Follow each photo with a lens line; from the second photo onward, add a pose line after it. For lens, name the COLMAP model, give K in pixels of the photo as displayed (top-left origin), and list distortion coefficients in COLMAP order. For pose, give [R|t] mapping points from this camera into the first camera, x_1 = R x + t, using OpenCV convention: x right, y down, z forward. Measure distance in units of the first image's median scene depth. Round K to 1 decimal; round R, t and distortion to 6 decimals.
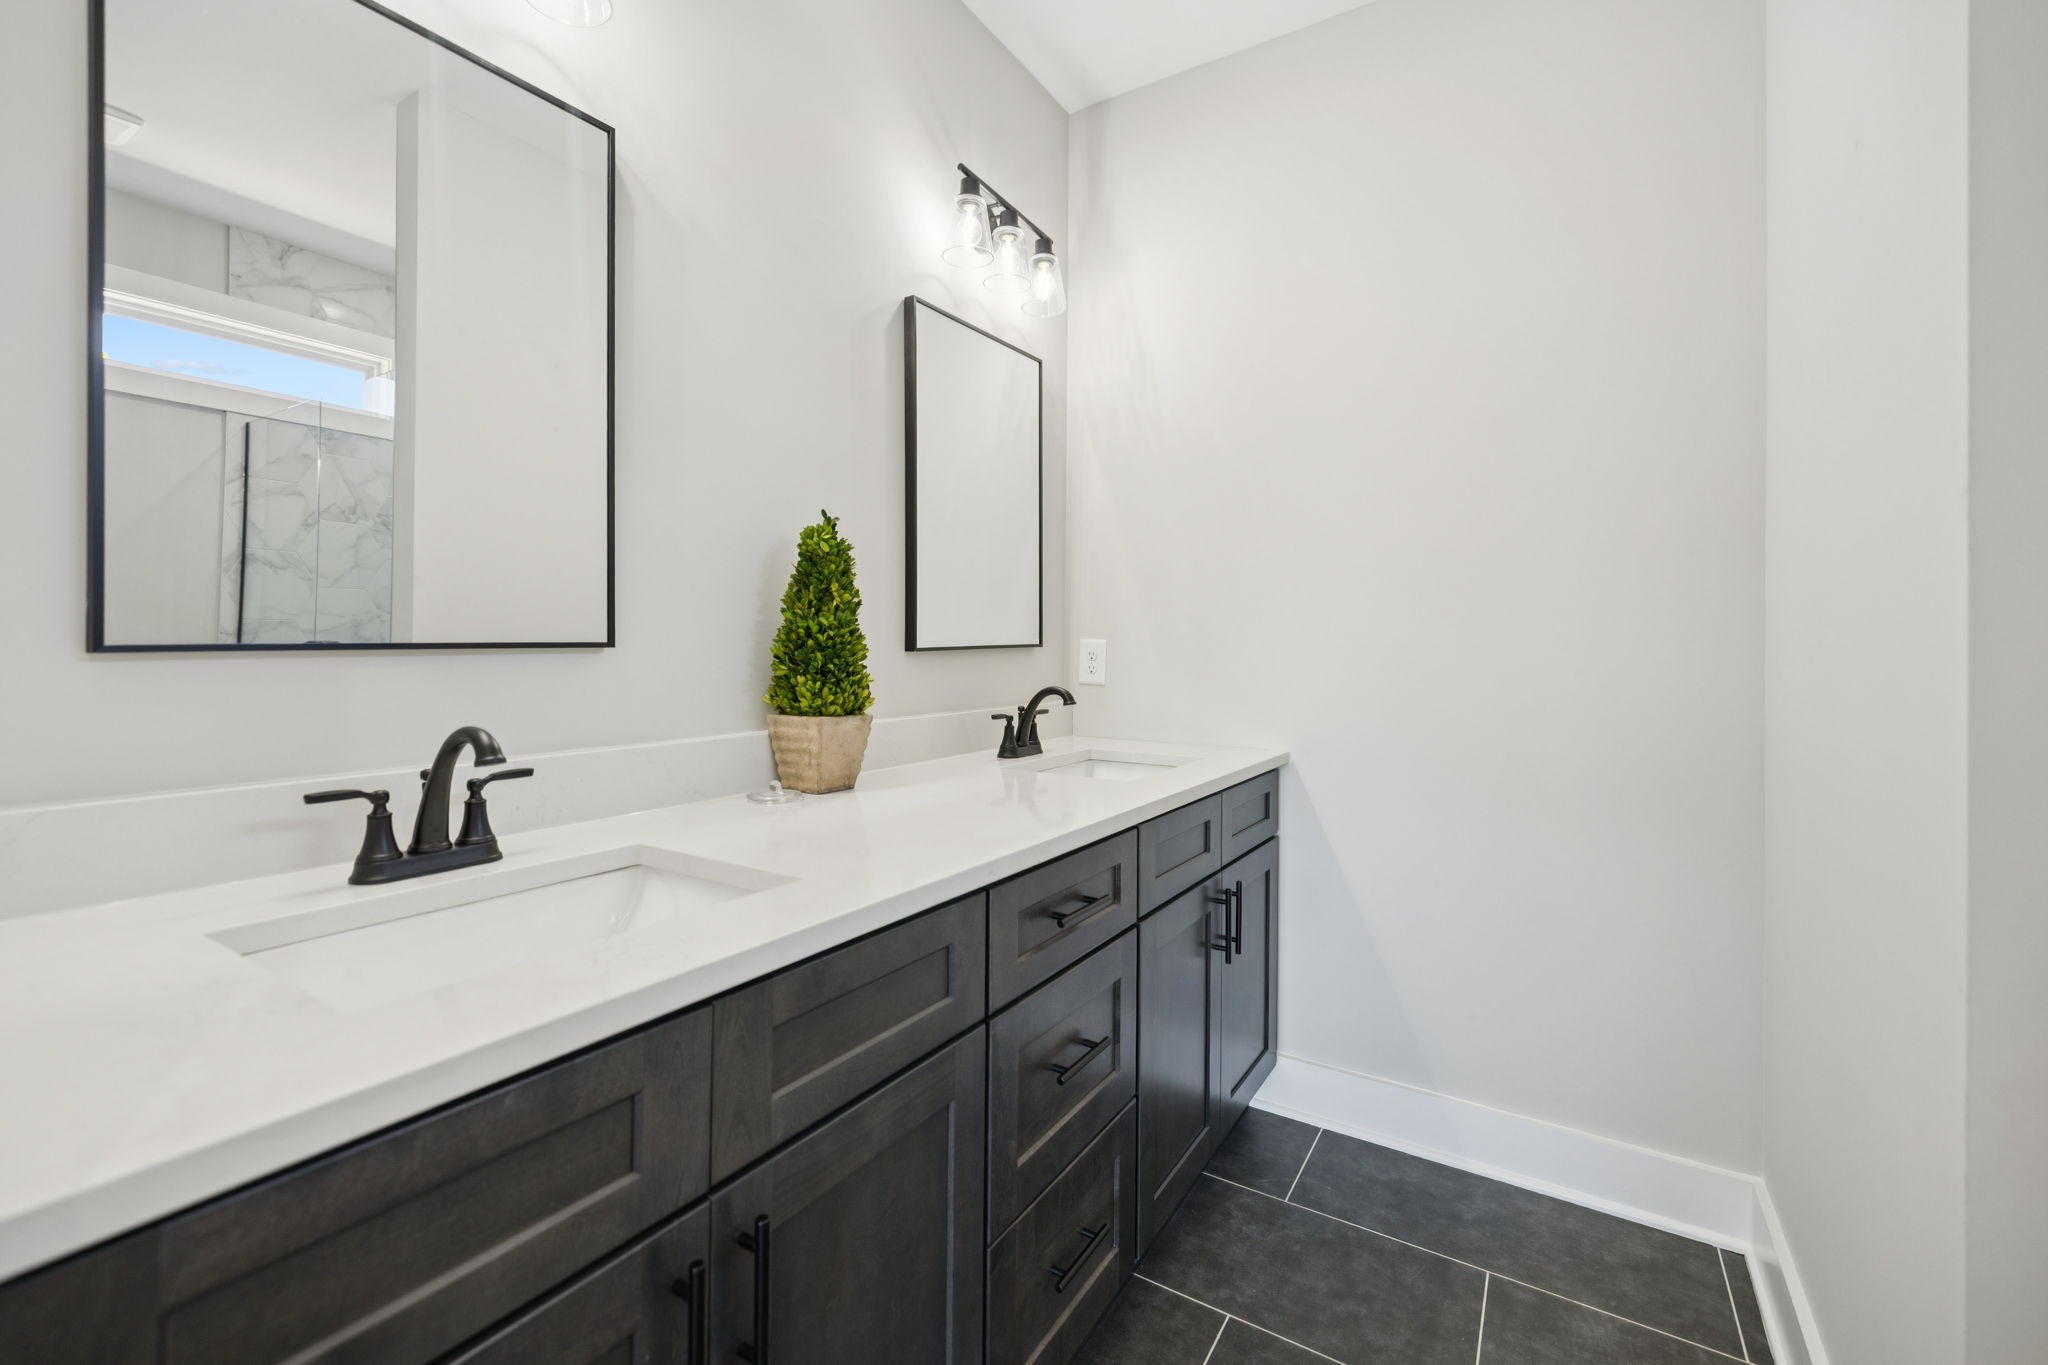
lens RADIAL K [[860.8, 0, 1022.8], [0, 860.8, 639.8], [0, 0, 1]] dist [0.002344, 0.000043]
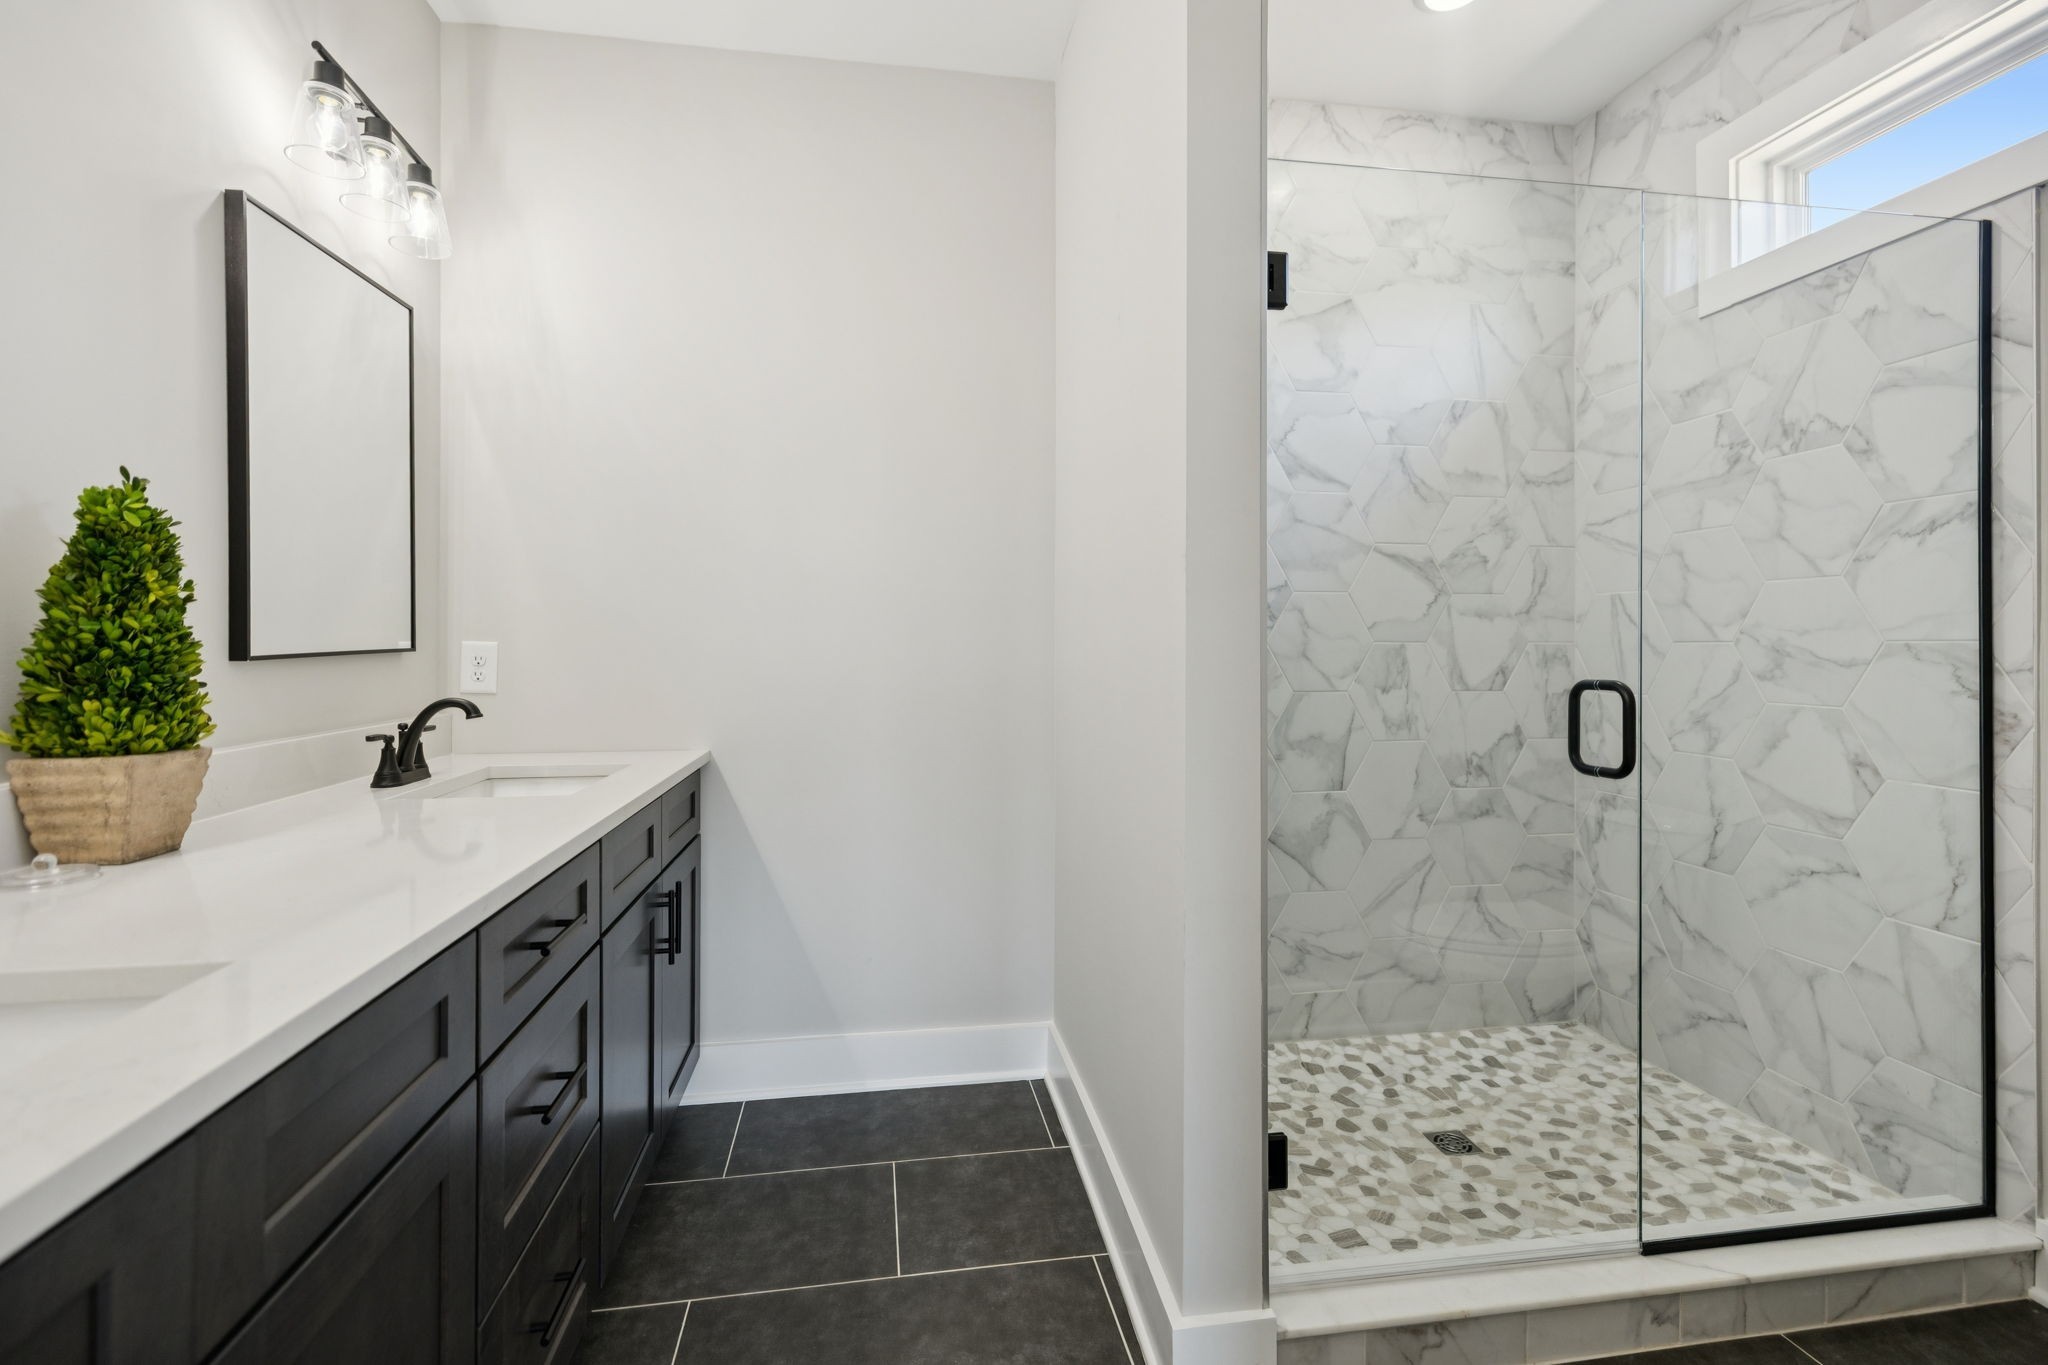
lens RADIAL K [[860.8, 0, 1024.8], [0, 860.8, 642.0], [0, 0, 1]] dist [0.002344, 0.000043]
pose [[0.748464, -0.003776, 0.663165, -0.126327], [-0.000576, 0.999980, 0.006344, -0.008821], [-0.663175, -0.005130, 0.748446, -0.028867]]
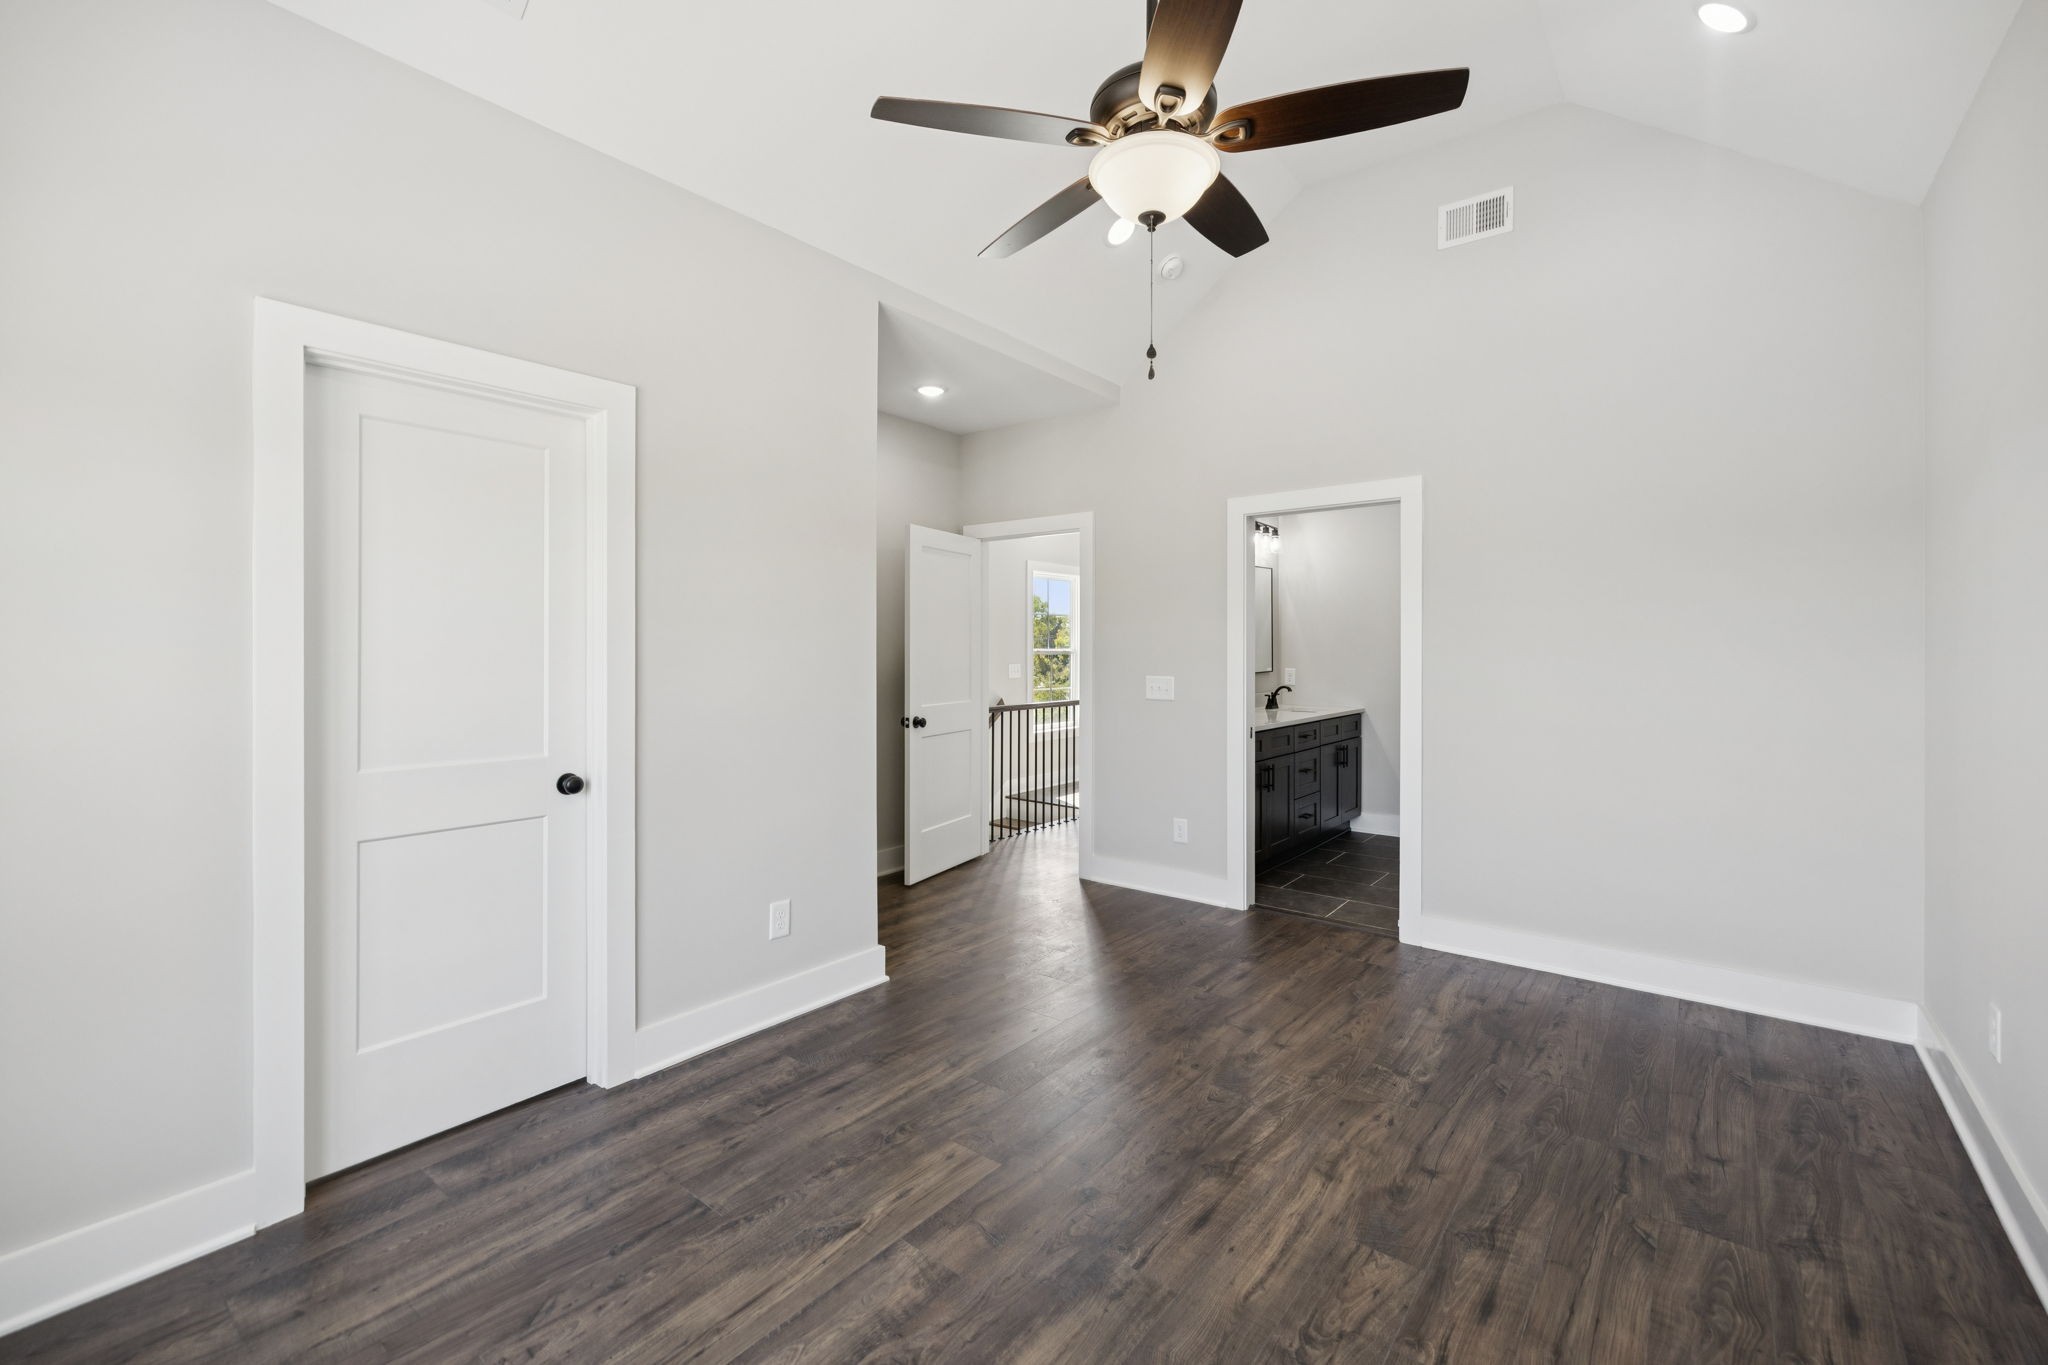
lens RADIAL K [[860.8, 0, 1054.1], [0, 860.8, 643.6], [0, 0, 1]] dist [0.002344, 0.000043]
pose [[0.995459, -0.009798, -0.094683, -0.577153], [0.008241, 0.999824, -0.016825, -0.057250], [0.094832, 0.015968, 0.995365, -2.514285]]
